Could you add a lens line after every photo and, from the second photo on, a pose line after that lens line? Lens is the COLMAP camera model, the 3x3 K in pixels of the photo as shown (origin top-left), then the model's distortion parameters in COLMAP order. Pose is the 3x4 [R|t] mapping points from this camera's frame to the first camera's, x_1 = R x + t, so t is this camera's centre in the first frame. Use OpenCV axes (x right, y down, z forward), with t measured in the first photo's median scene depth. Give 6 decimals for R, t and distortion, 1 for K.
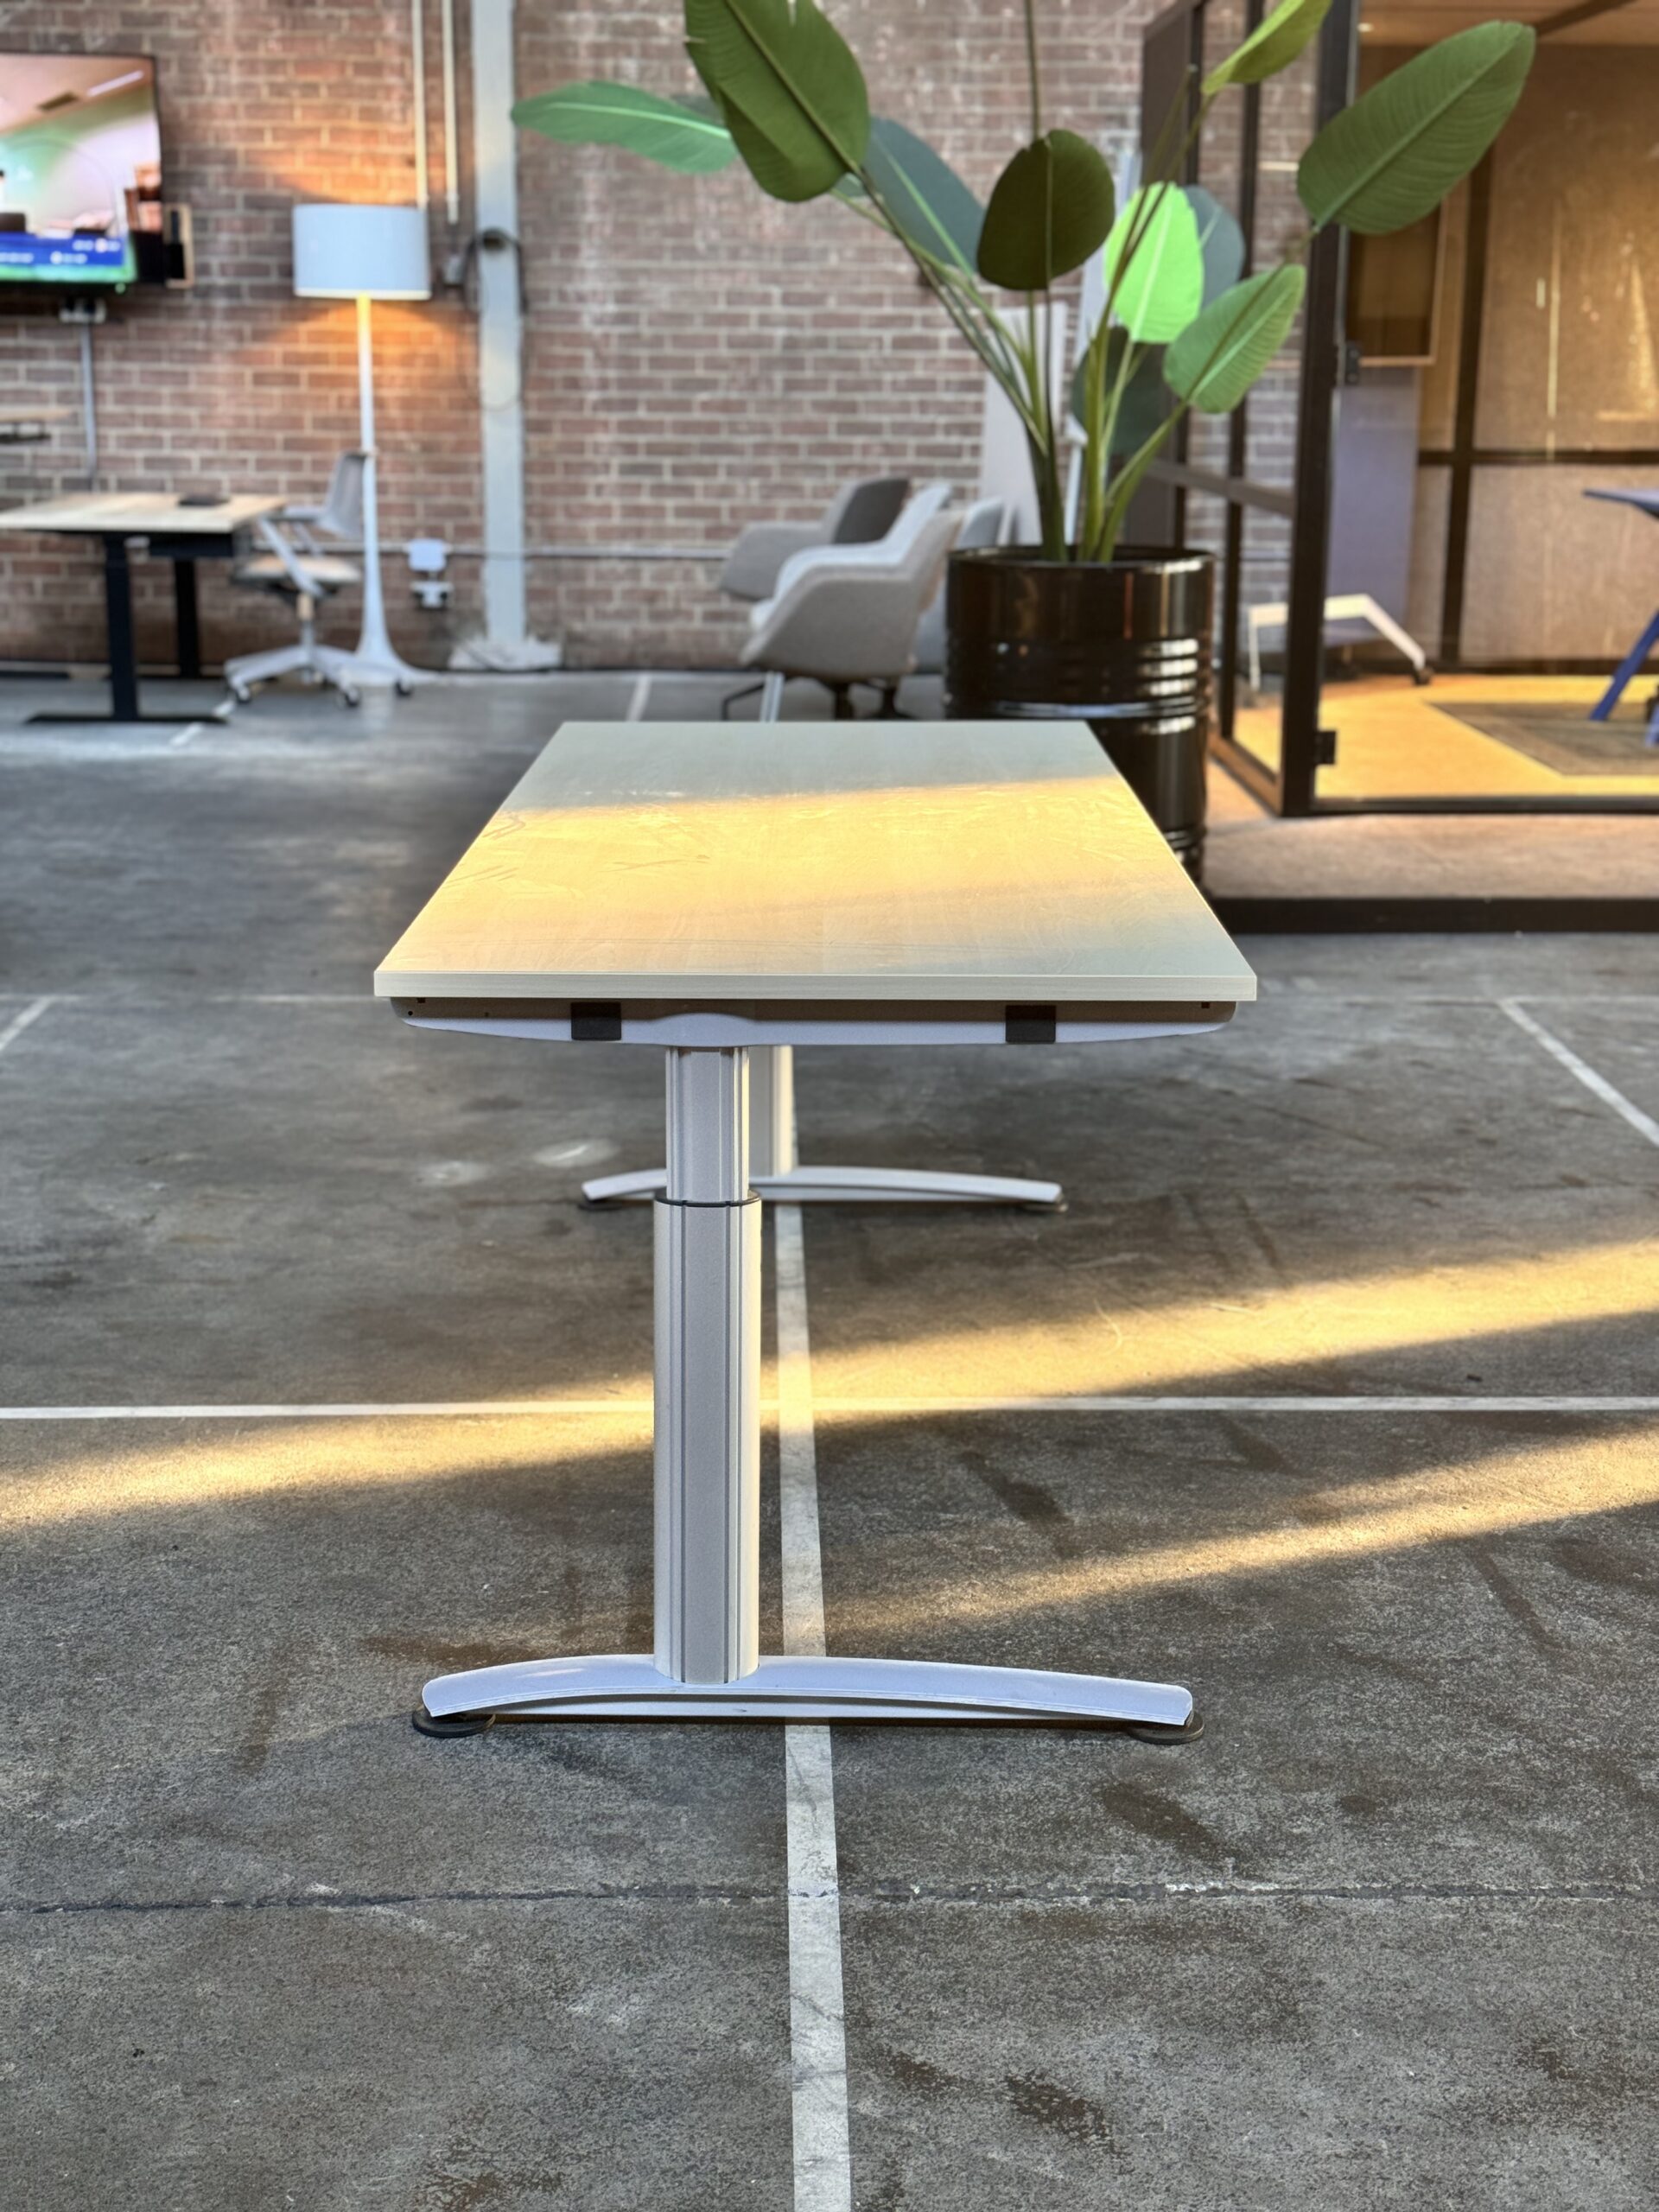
lens RADIAL K [[3066.4, 0, 829.5], [0, 3066.4, 1106.0], [0, 0, 1]] dist [0.195787, -0.419109]
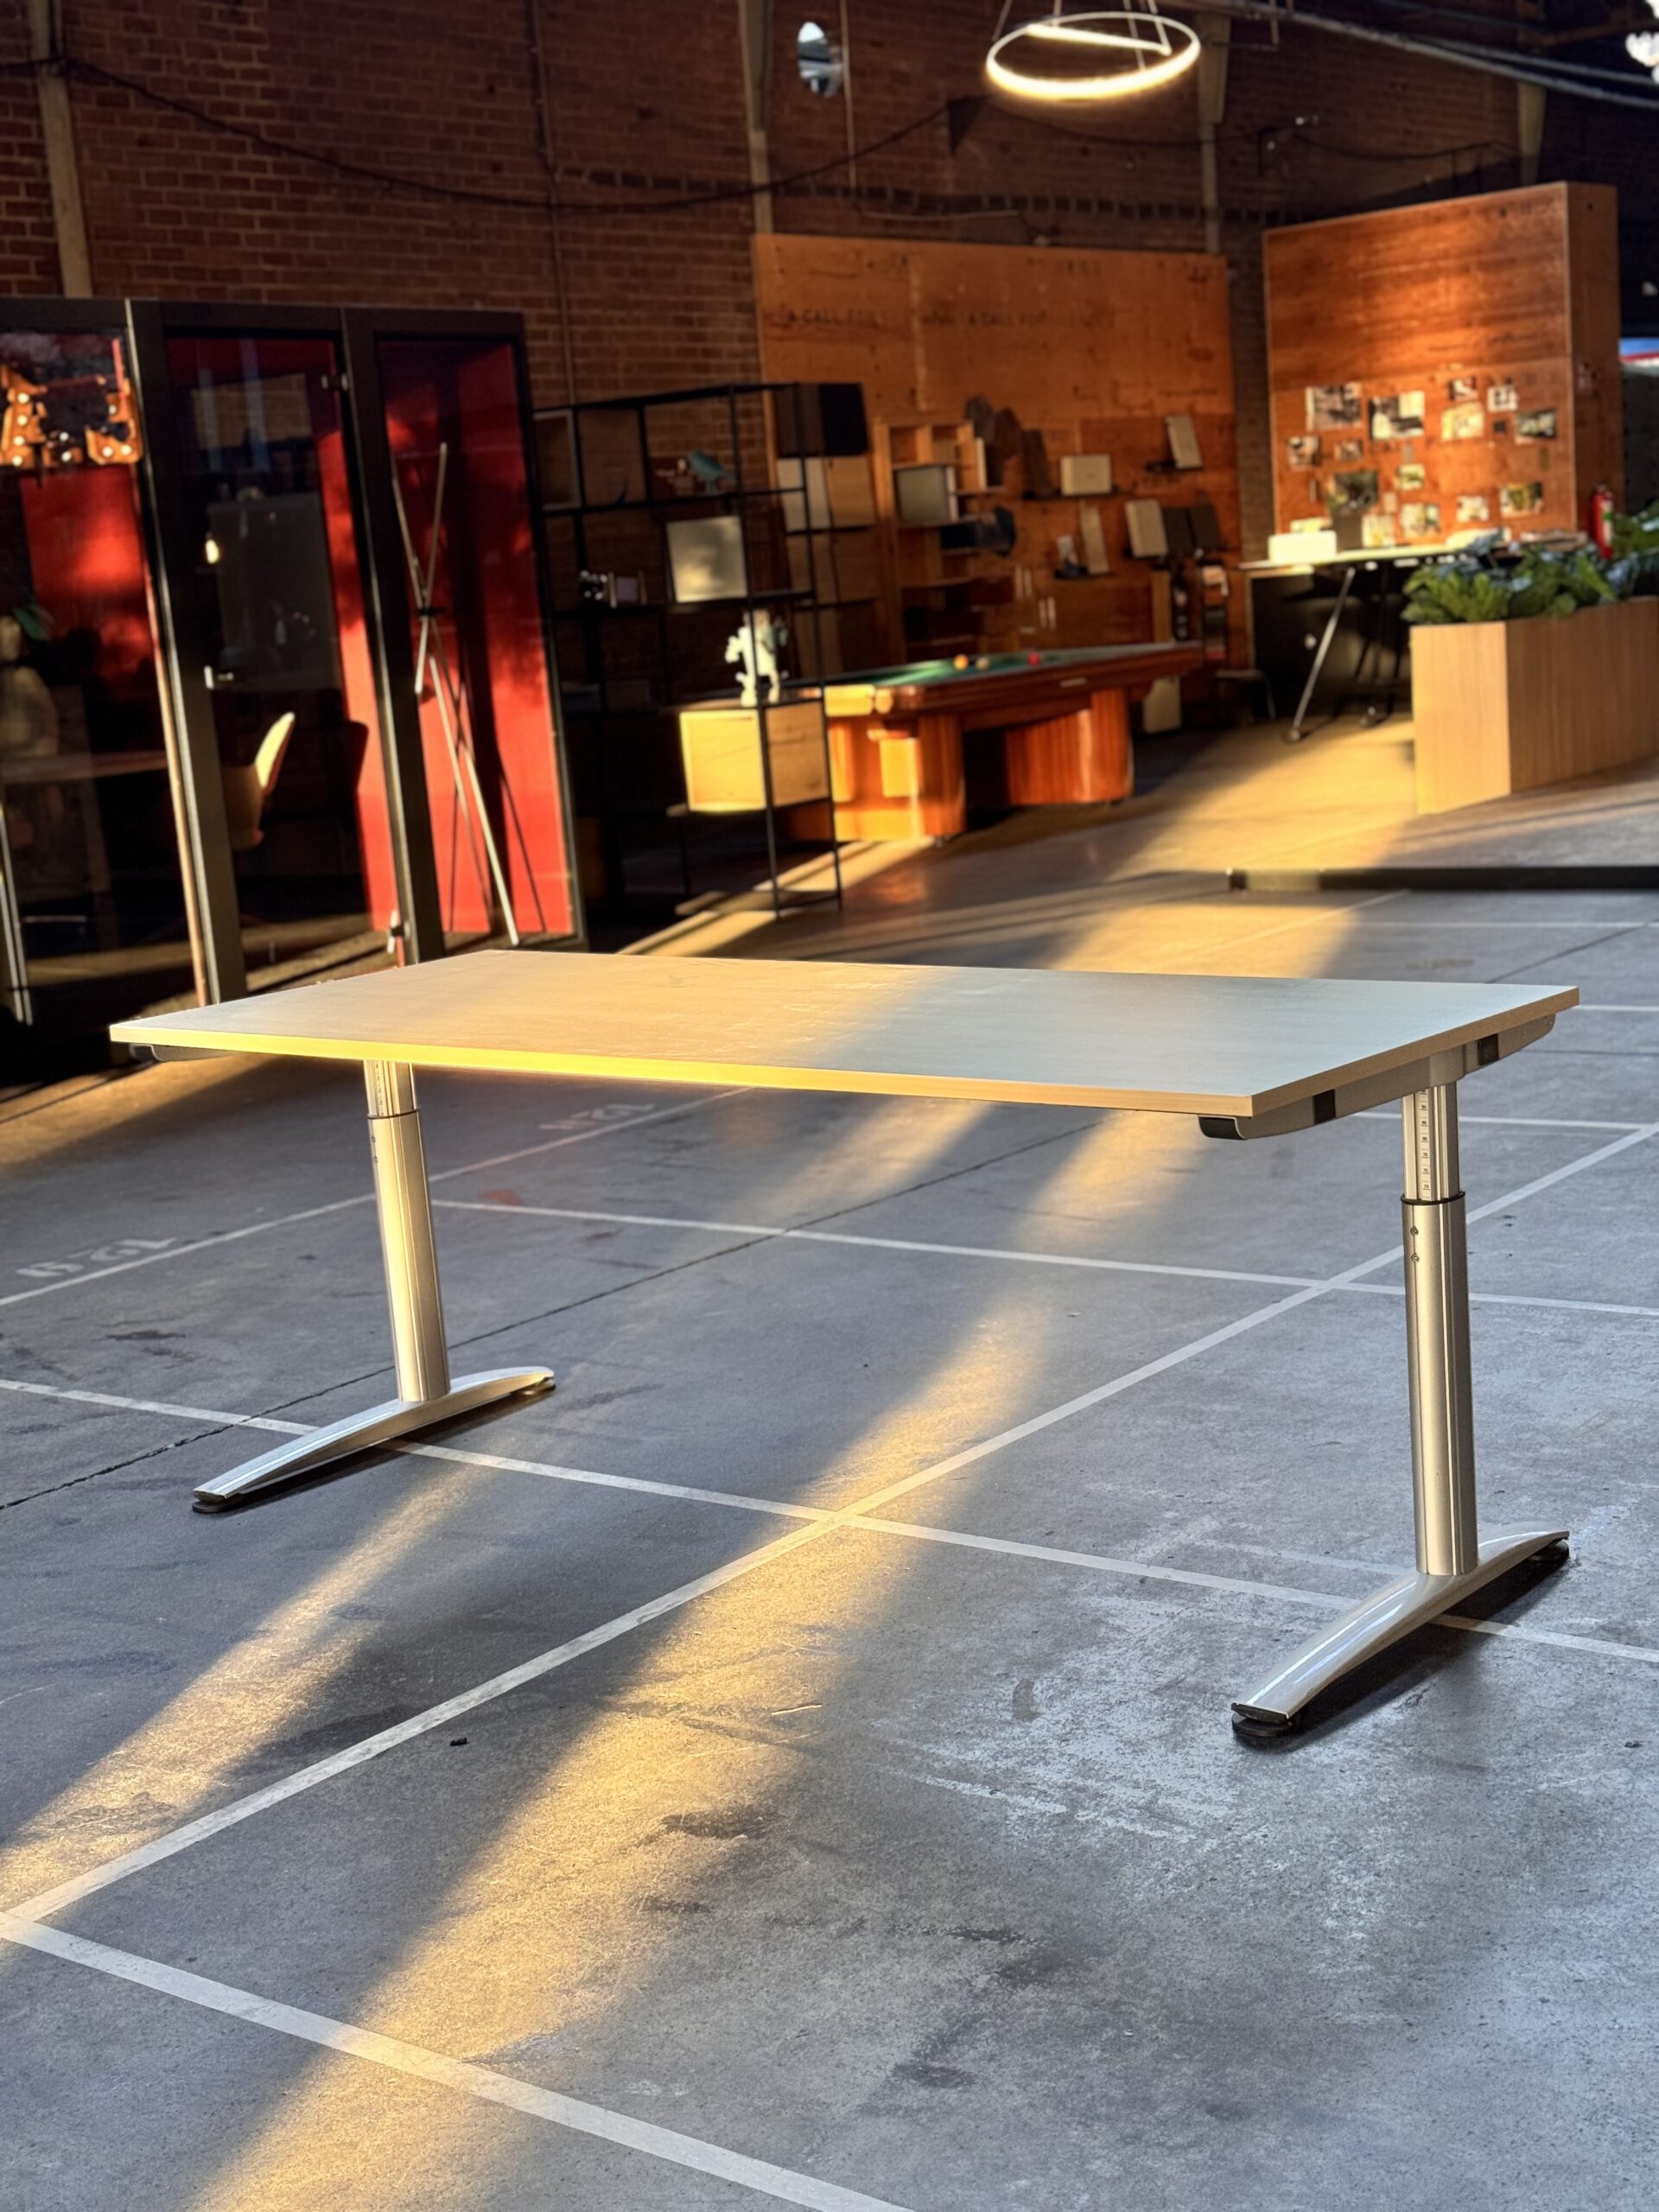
lens RADIAL K [[3066.4, 0, 829.5], [0, 3066.4, 1106.0], [0, 0, 1]] dist [0.195787, -0.419109]
pose [[-0.622589, 0.182843, -0.760889, 0.797534], [-0.113207, 0.941049, 0.318765, -0.393718], [0.774317, 0.284598, -0.565187, 1.530096]]
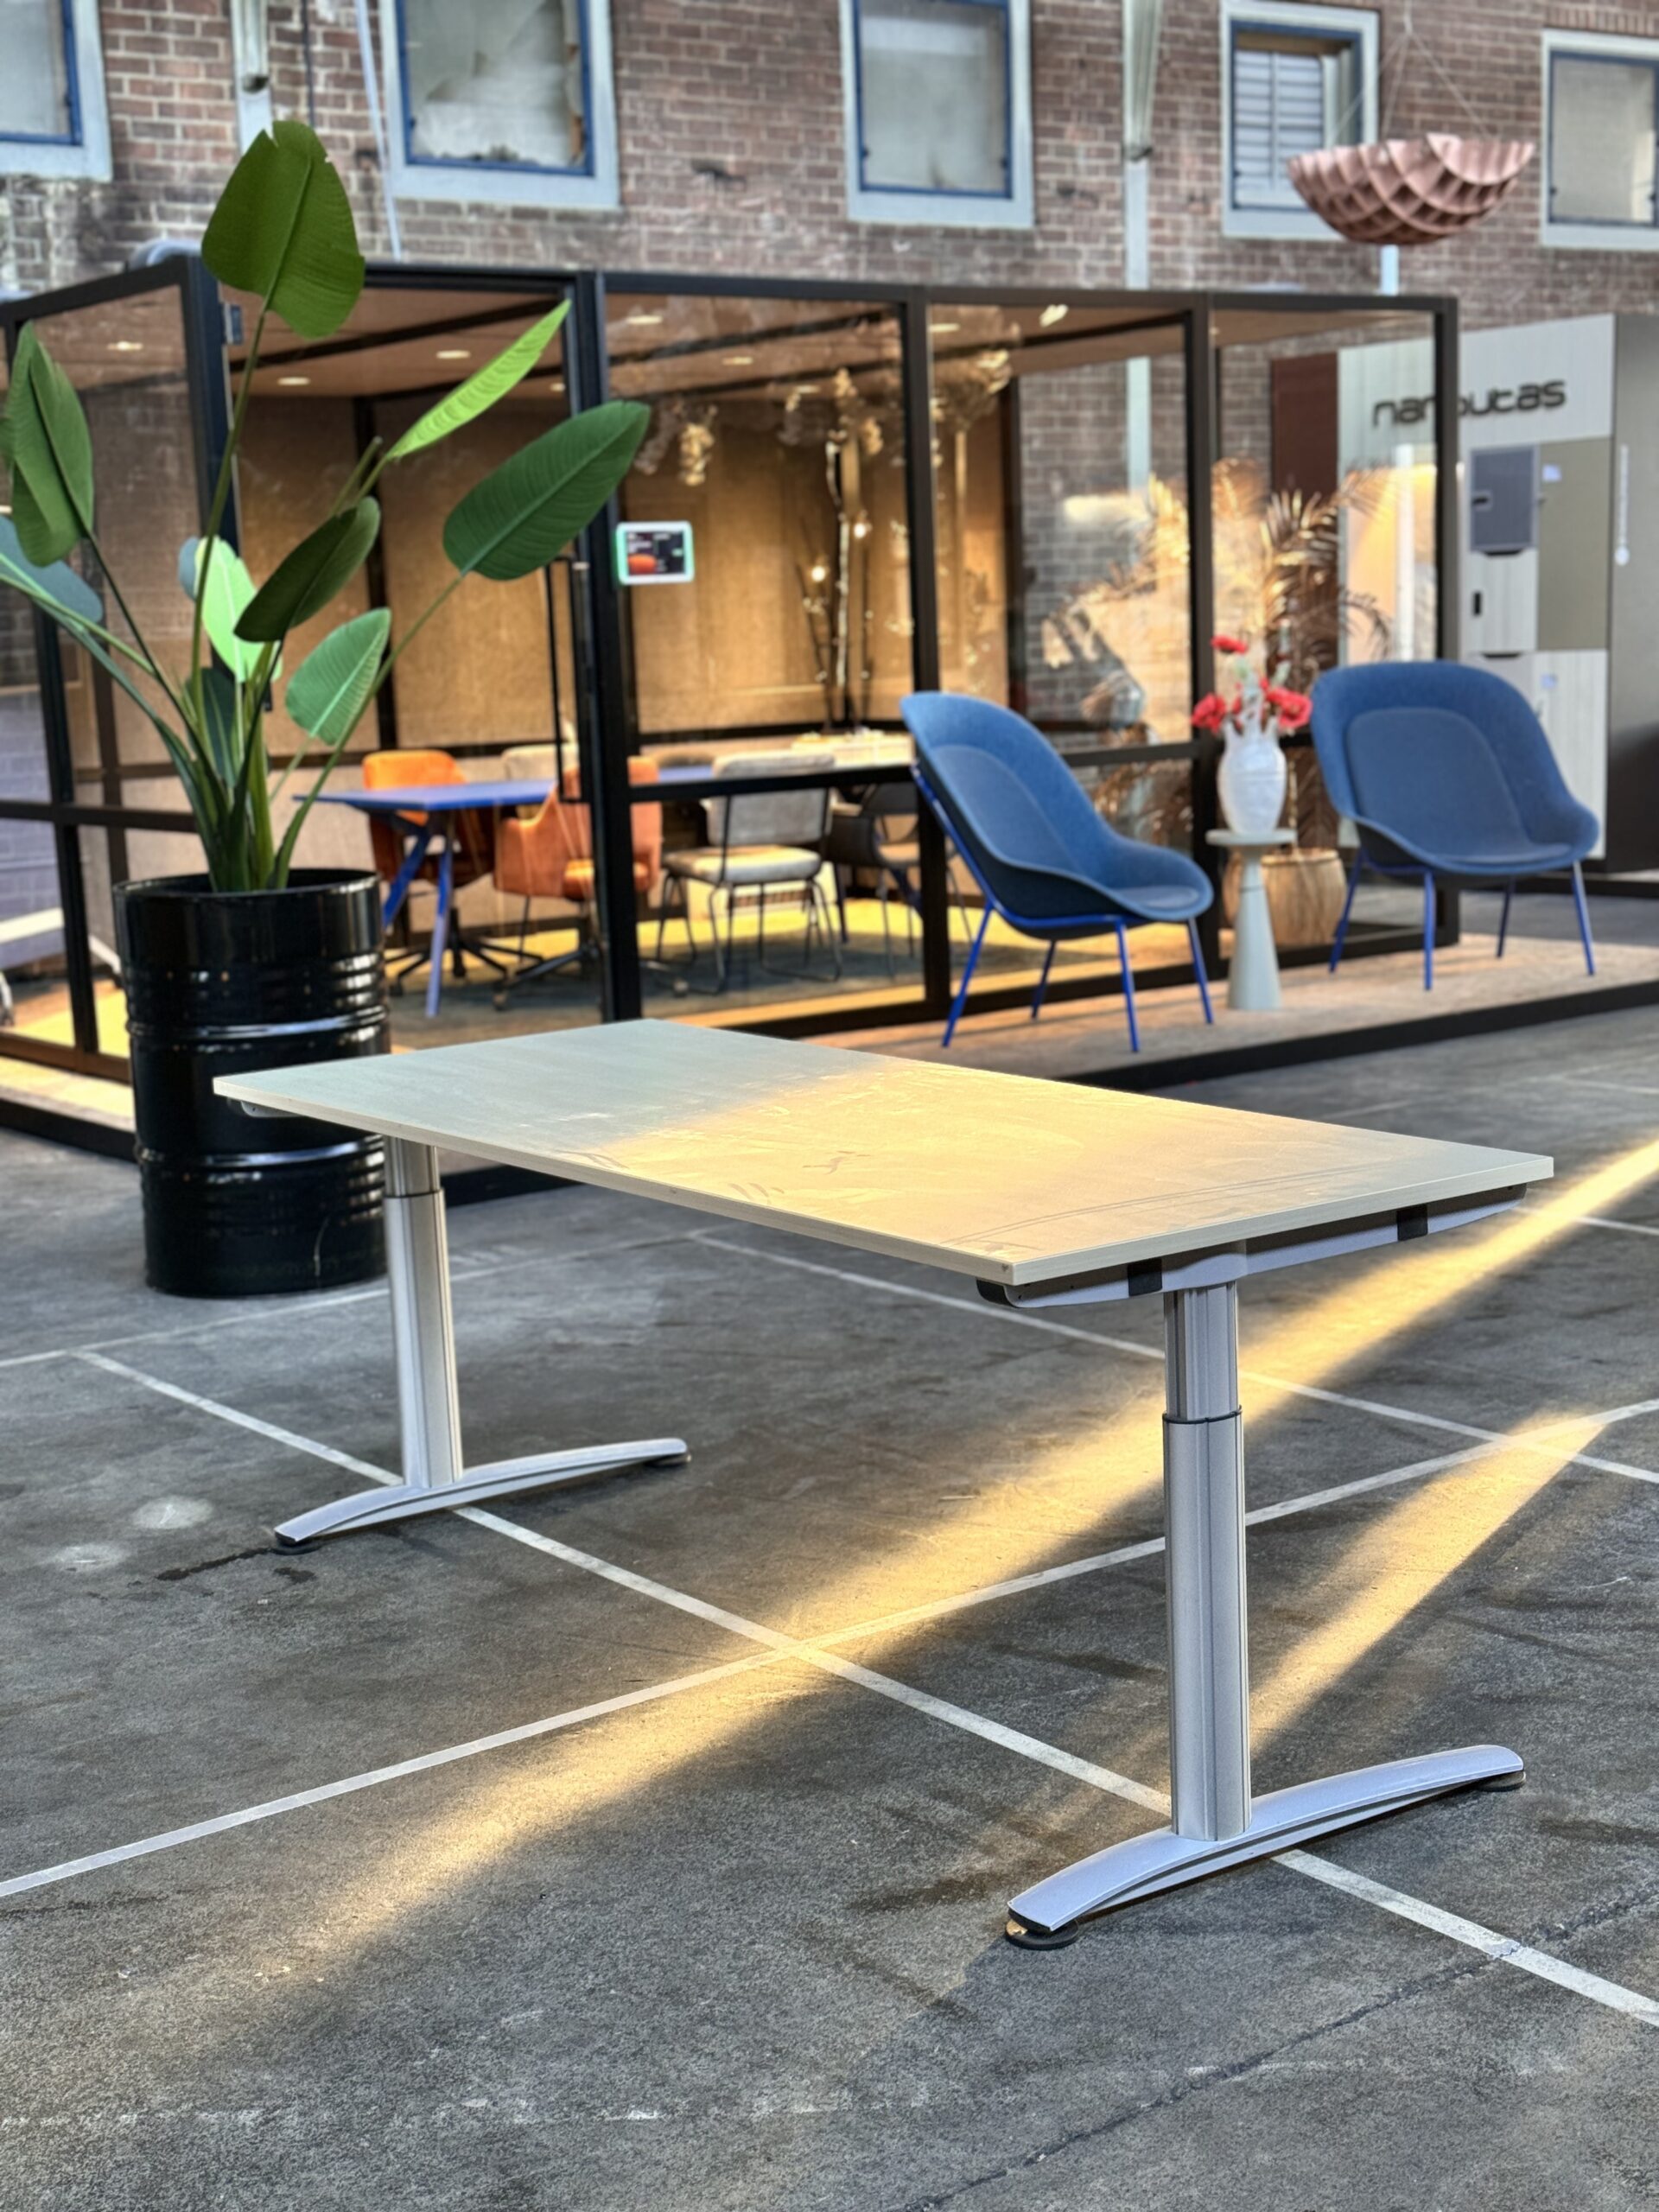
lens RADIAL K [[3030.8, 0, 823.1], [0, 3030.8, 1136.2], [0, 0, 1]] dist [0.240244, -0.564600]
pose [[0.817491, -0.137575, 0.559269, -0.558414], [0.183310, 0.982706, -0.026209, -0.049561], [-0.545991, 0.123946, 0.828572, 0.070081]]
